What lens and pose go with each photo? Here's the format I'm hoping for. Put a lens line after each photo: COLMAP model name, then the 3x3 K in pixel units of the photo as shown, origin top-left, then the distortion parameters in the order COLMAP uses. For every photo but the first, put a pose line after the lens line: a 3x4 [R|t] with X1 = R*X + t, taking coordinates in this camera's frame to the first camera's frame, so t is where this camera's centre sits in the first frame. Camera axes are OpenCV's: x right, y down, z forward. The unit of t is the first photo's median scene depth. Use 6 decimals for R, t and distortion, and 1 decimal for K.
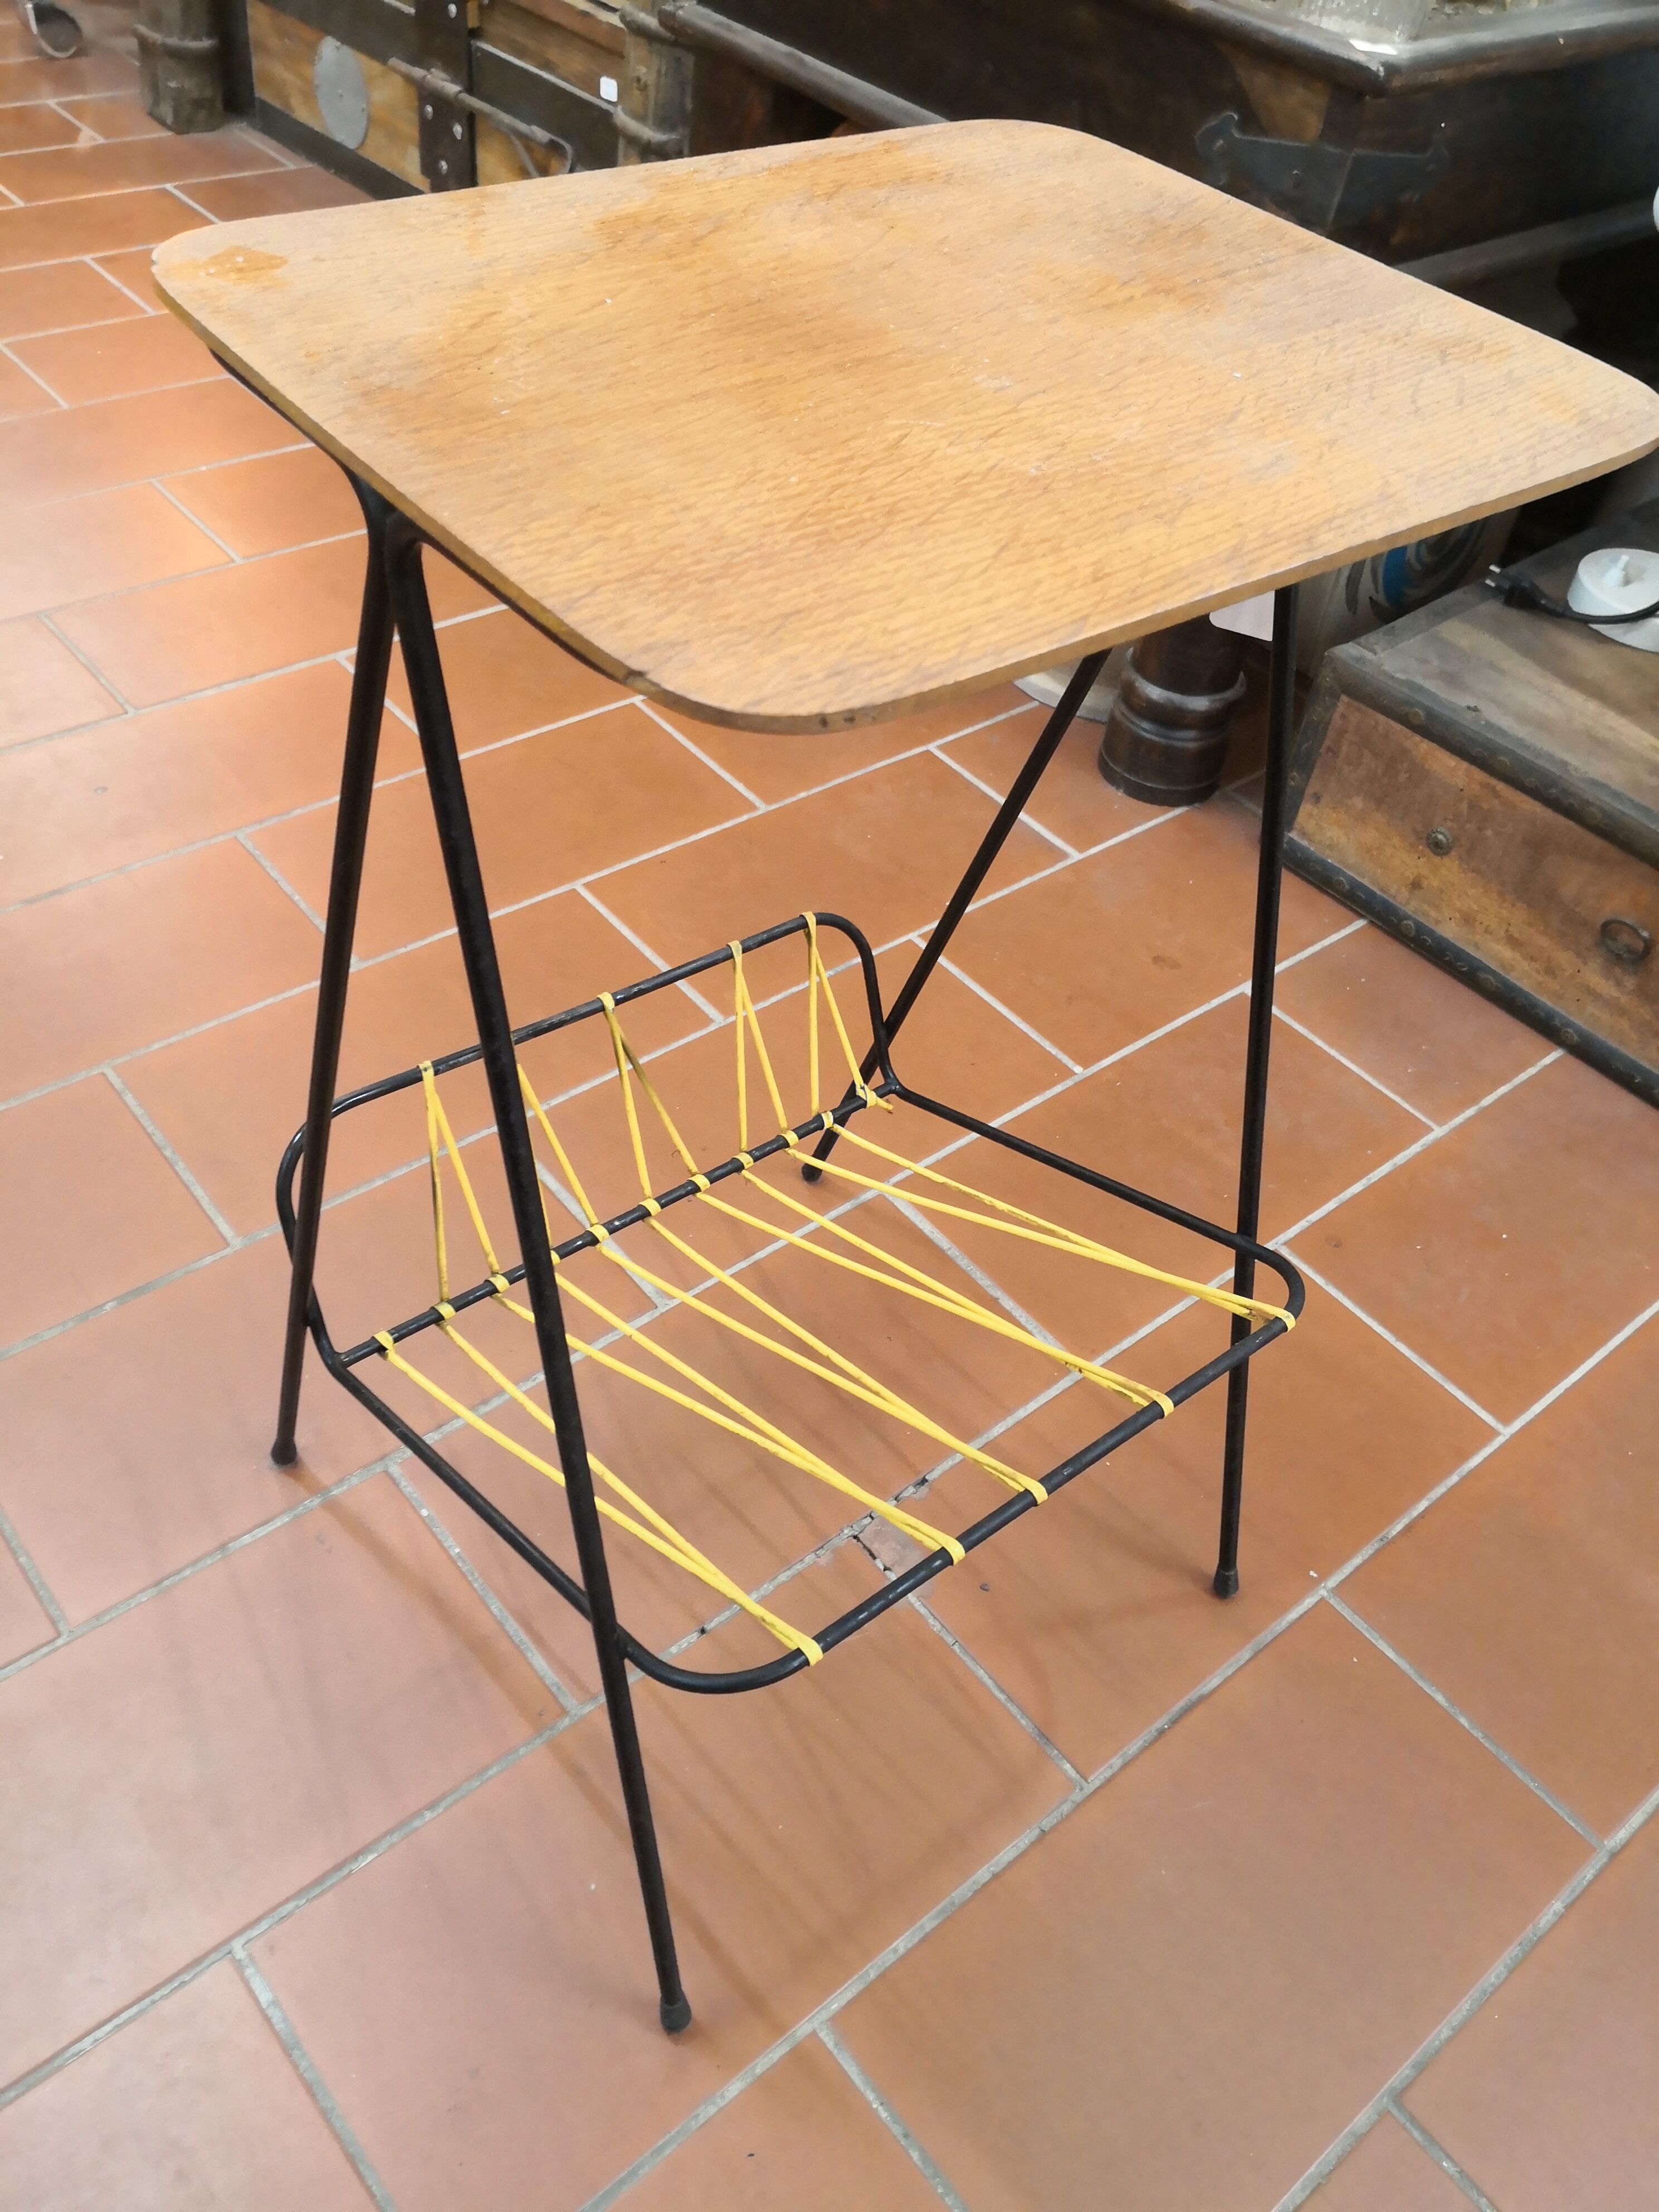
lens RADIAL K [[1804.2, 0, 833.1], [0, 1804.2, 1102.3], [0, 0, 1]] dist [0.027579, -0.077674]
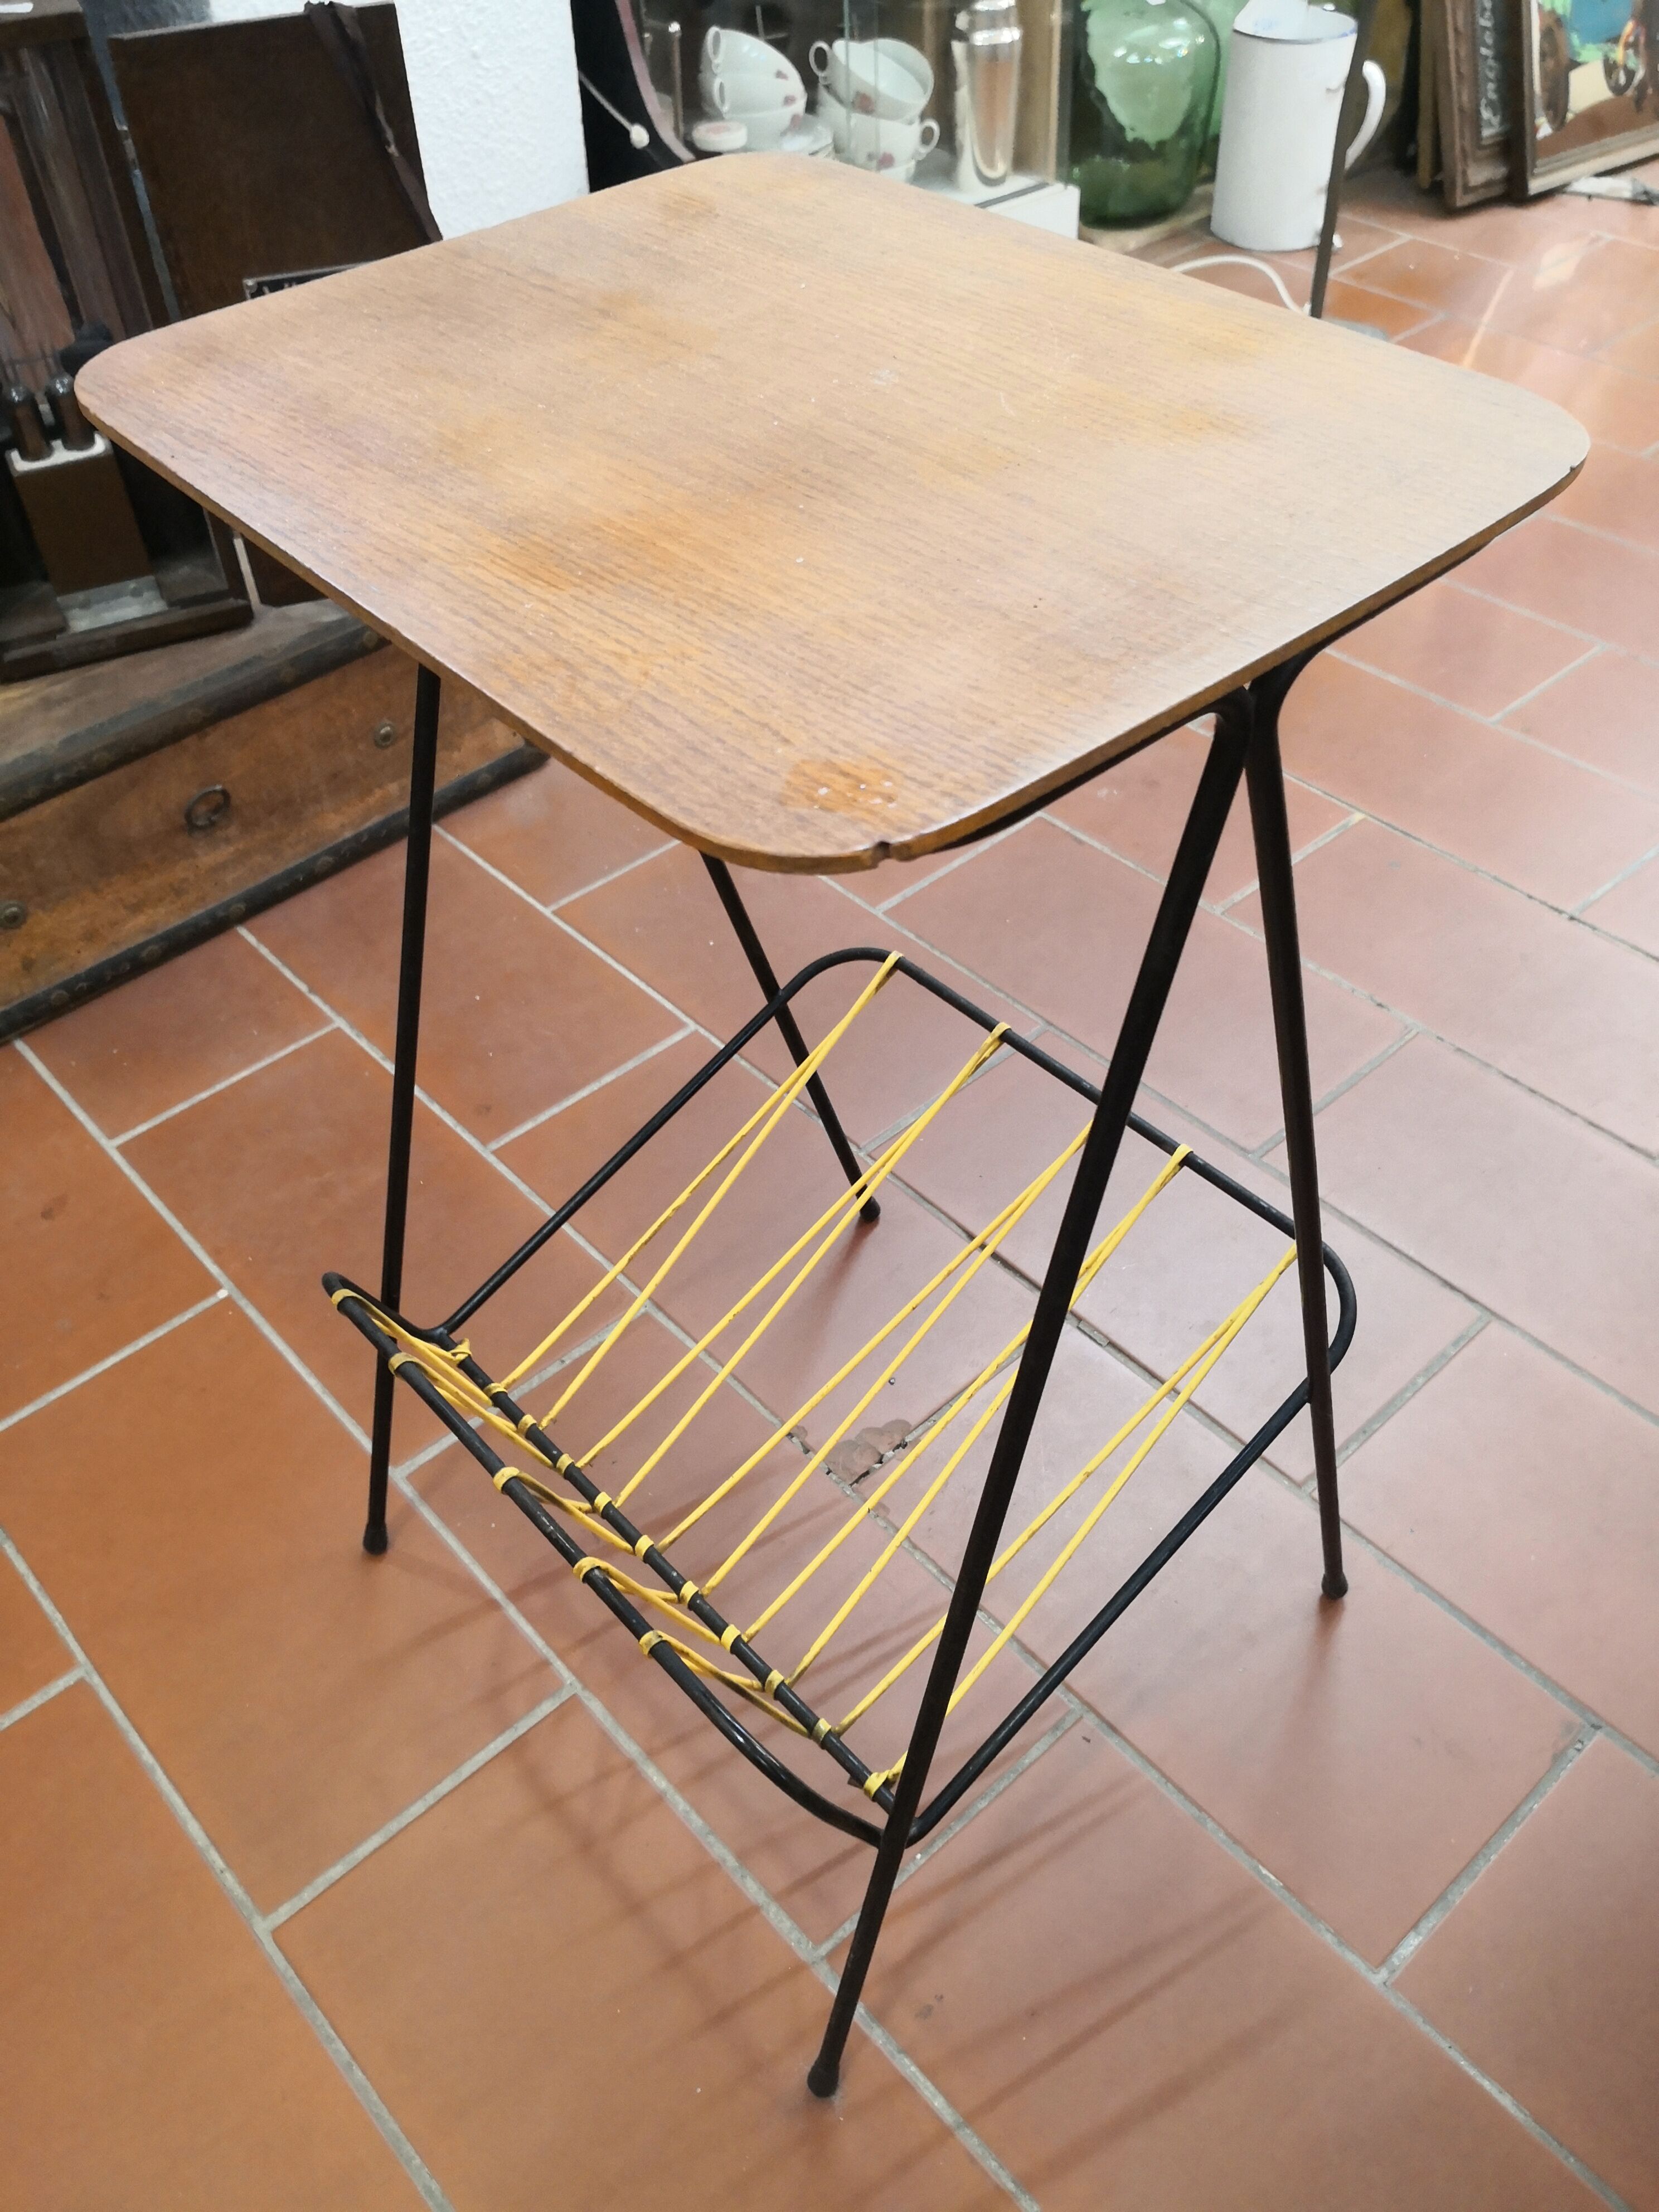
lens RADIAL K [[1804.2, 0, 833.1], [0, 1804.2, 1102.3], [0, 0, 1]] dist [0.027579, -0.077674]
pose [[-0.049749, -0.766976, 0.639744, -0.372902], [0.712079, 0.421909, 0.561191, -0.340046], [-0.700334, 0.483467, 0.525158, 0.271863]]
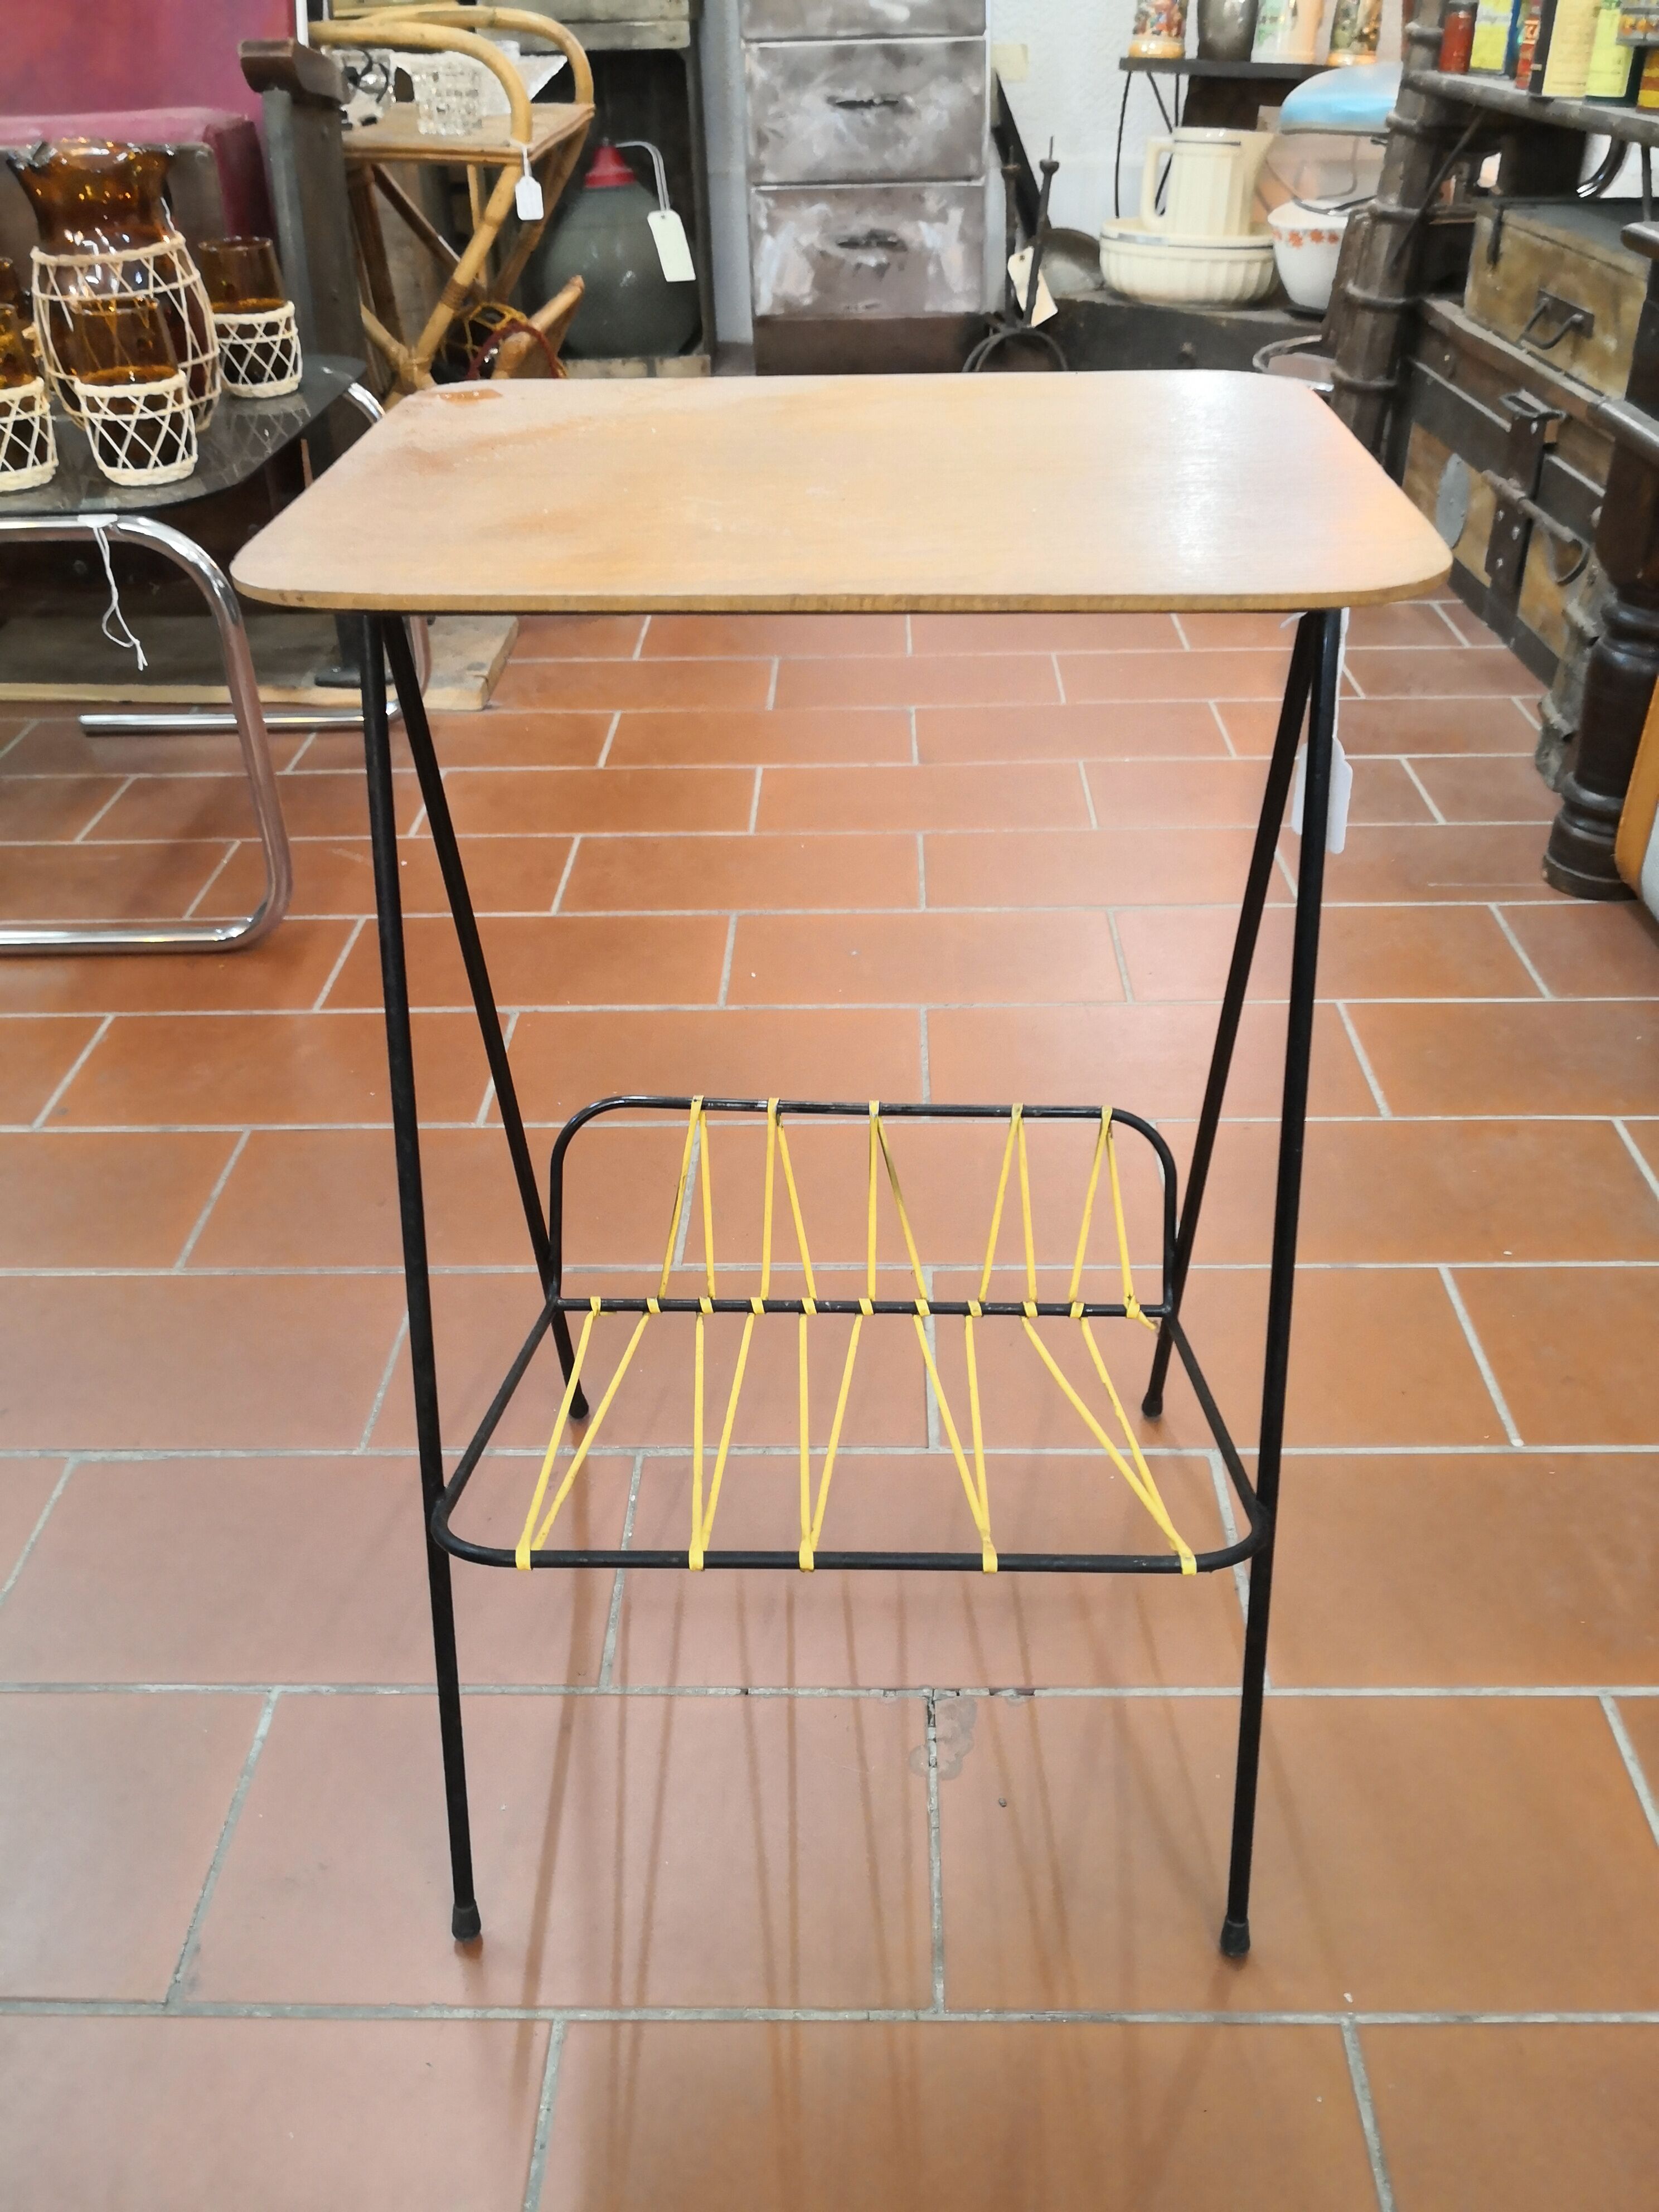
lens RADIAL K [[1804.2, 0, 833.1], [0, 1804.2, 1102.3], [0, 0, 1]] dist [0.027579, -0.077674]
pose [[0.743956, 0.252567, -0.618659, 0.388613], [-0.384145, 0.919195, -0.086685, 0.033961], [0.546774, 0.302144, 0.780863, 0.070664]]
